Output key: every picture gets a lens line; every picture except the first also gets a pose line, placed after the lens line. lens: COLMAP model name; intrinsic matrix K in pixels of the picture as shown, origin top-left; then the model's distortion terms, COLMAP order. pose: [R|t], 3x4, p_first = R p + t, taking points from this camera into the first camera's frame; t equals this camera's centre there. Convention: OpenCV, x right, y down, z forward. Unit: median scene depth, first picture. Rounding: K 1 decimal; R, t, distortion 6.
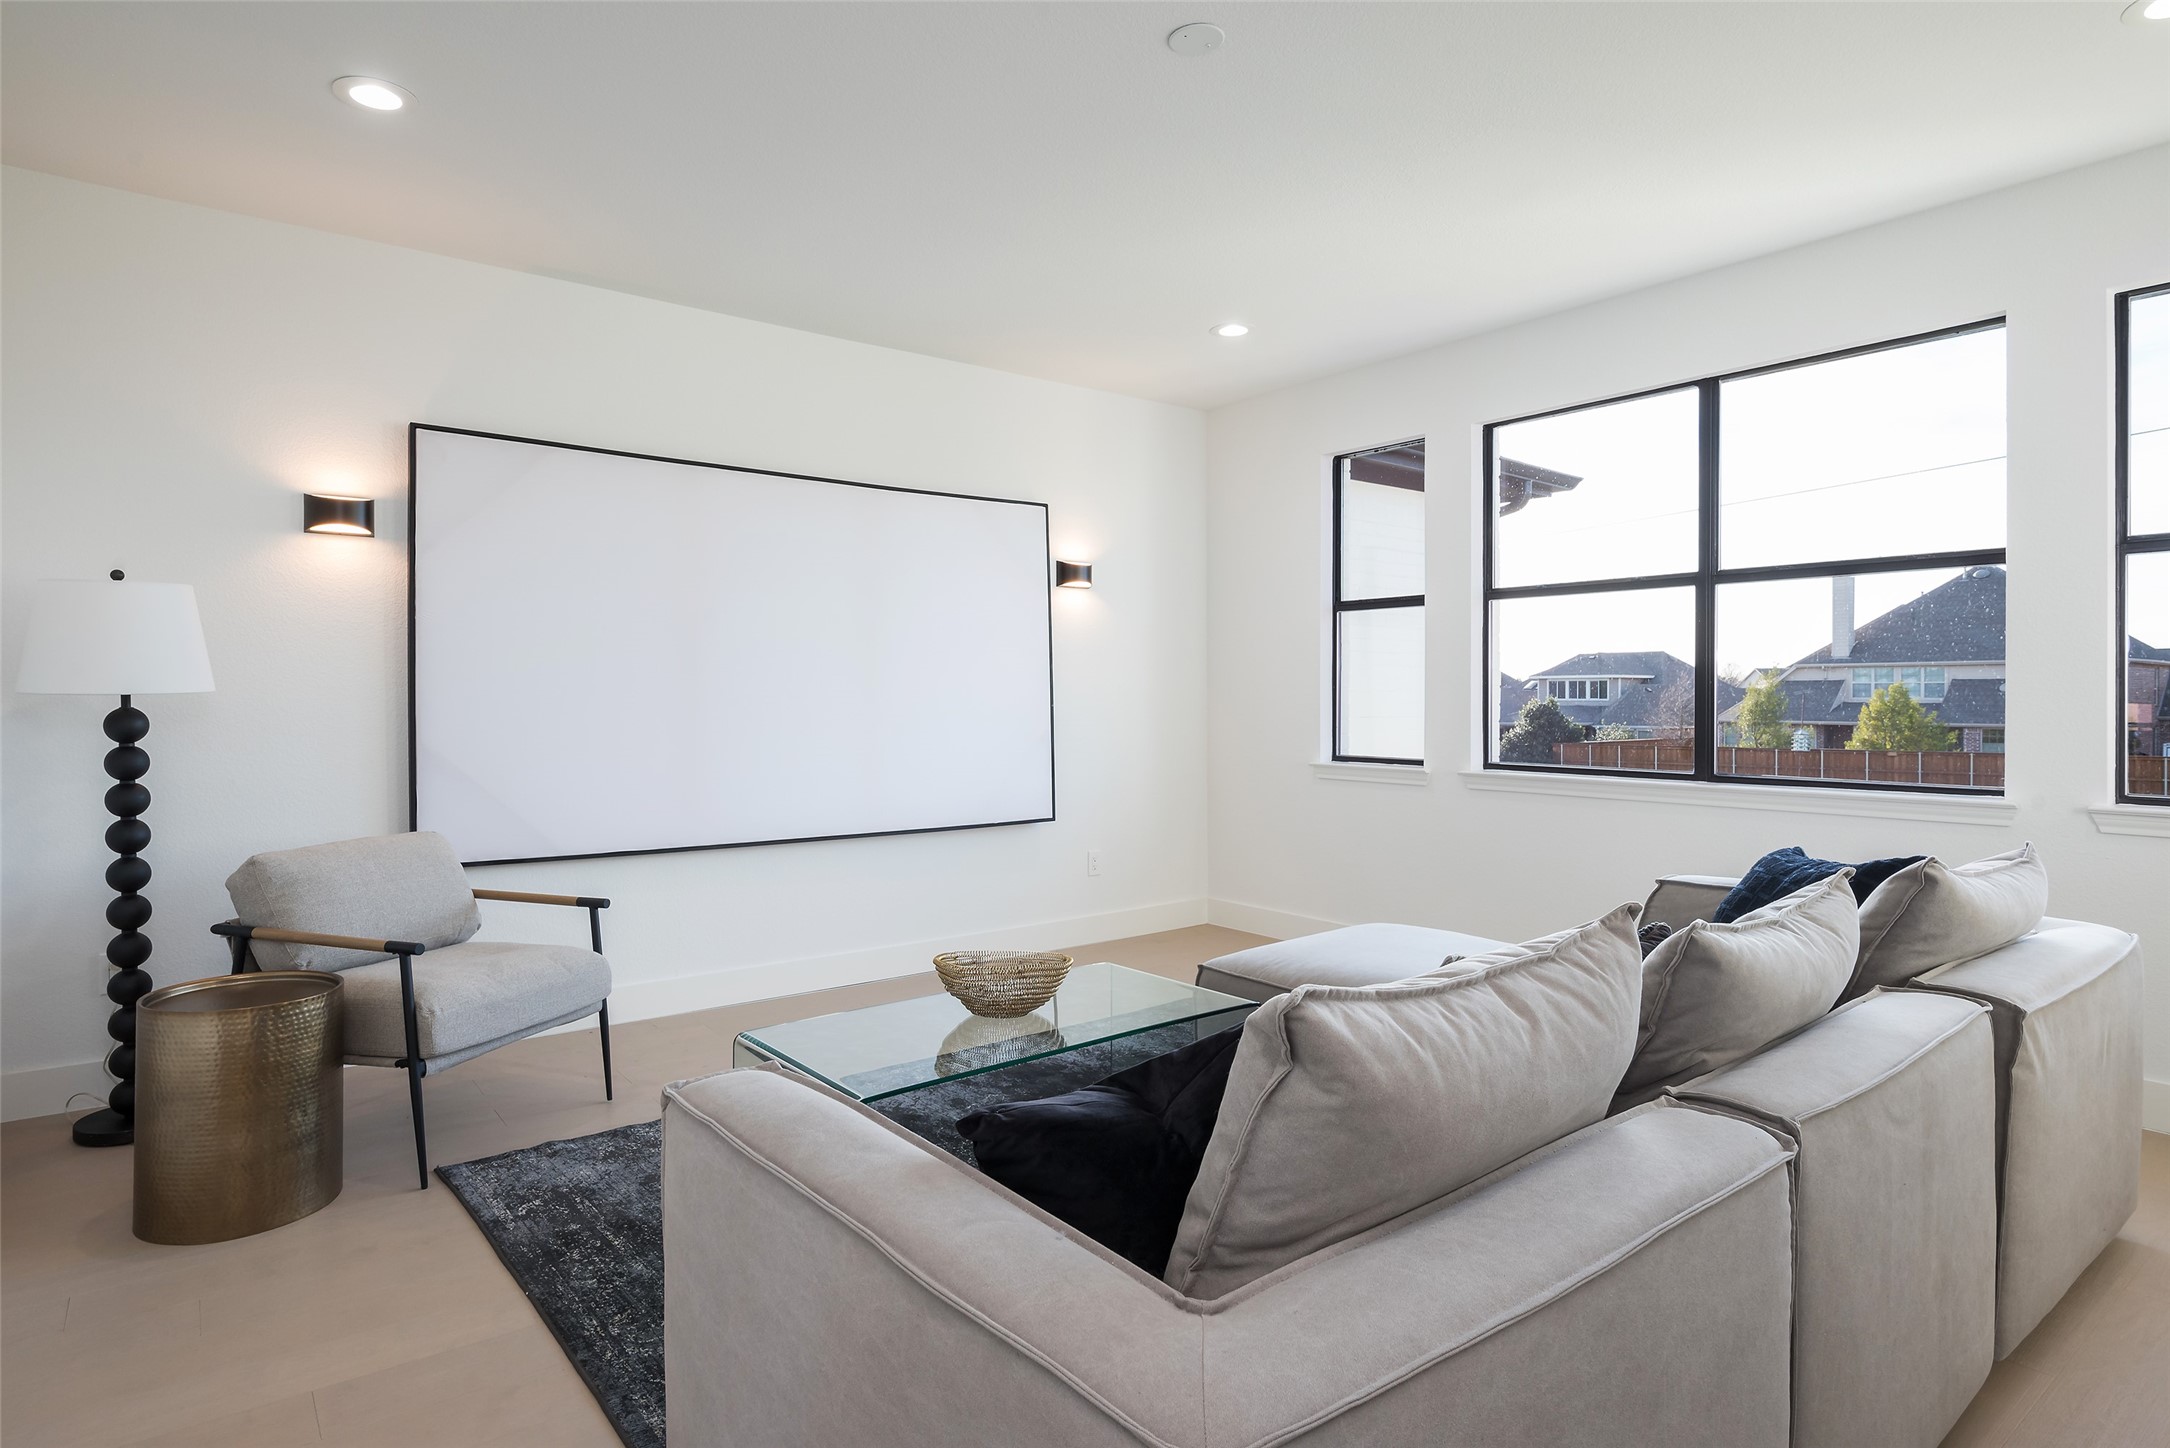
lens RADIAL K [[1079.0, 0, 1085.0], [0, 1079.0, 724.0], [0, 0, 1]] dist [0.002487, 0.000213]
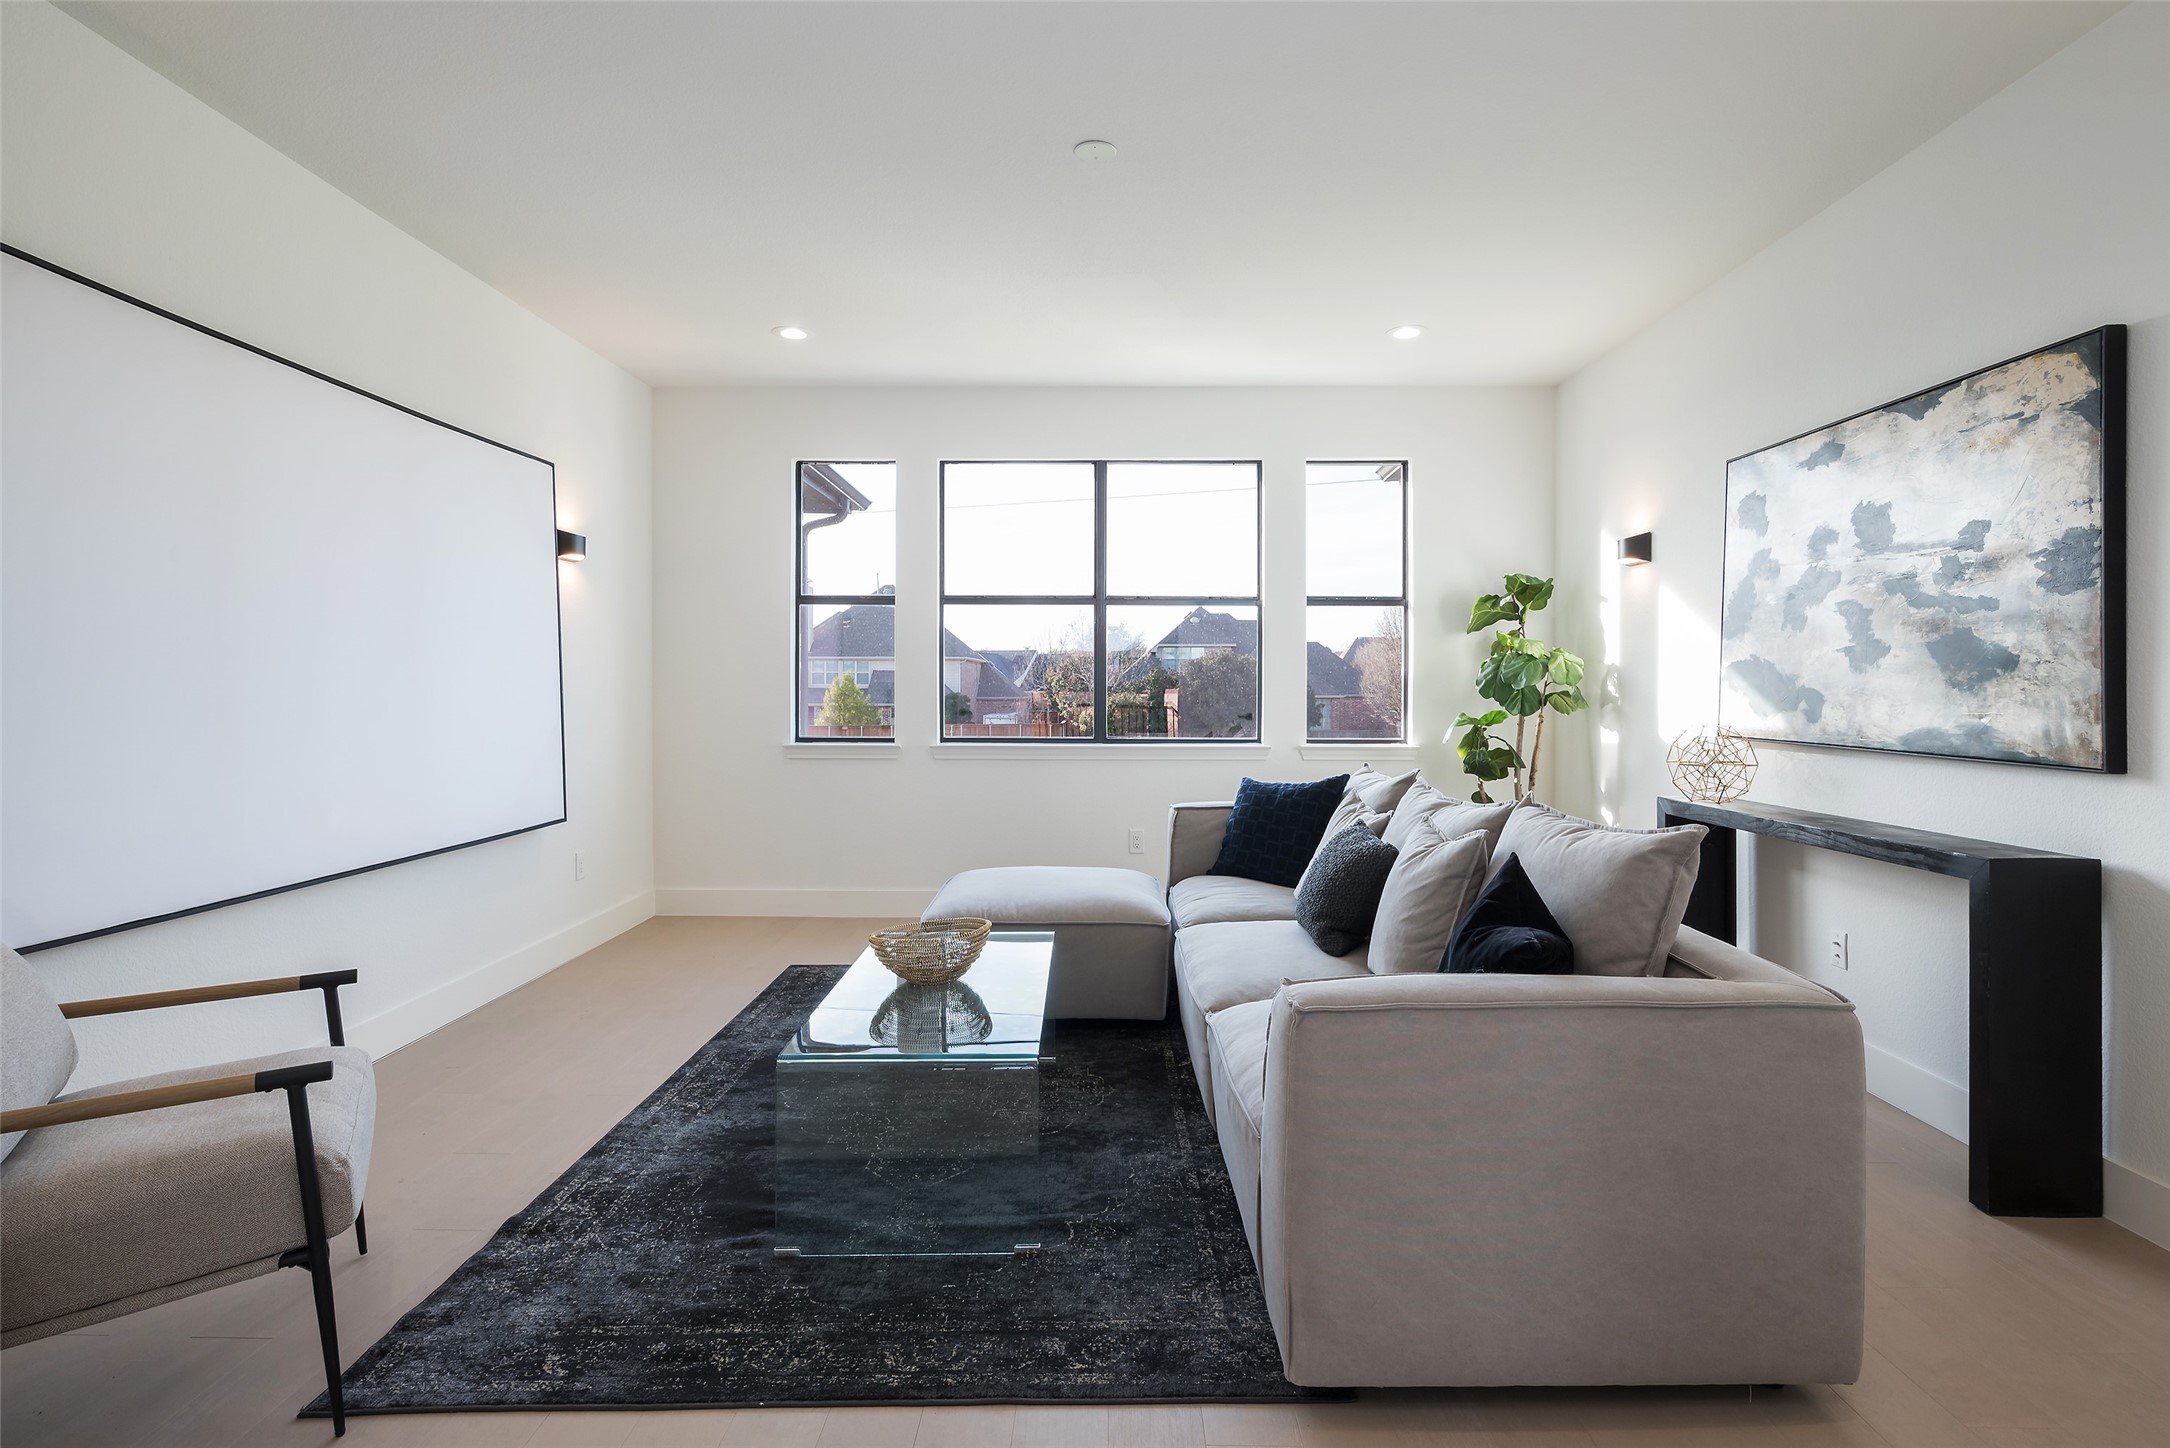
lens RADIAL K [[1025.6, 0, 1087.2], [0, 1025.6, 713.1], [0, 0, 1]] dist [-0.003614, -0.000424]
pose [[0.632069, -0.019405, 0.774669, -0.494517], [0.015859, 0.999801, 0.012105, -0.003451], [-0.774750, 0.004634, 0.632250, 0.160645]]
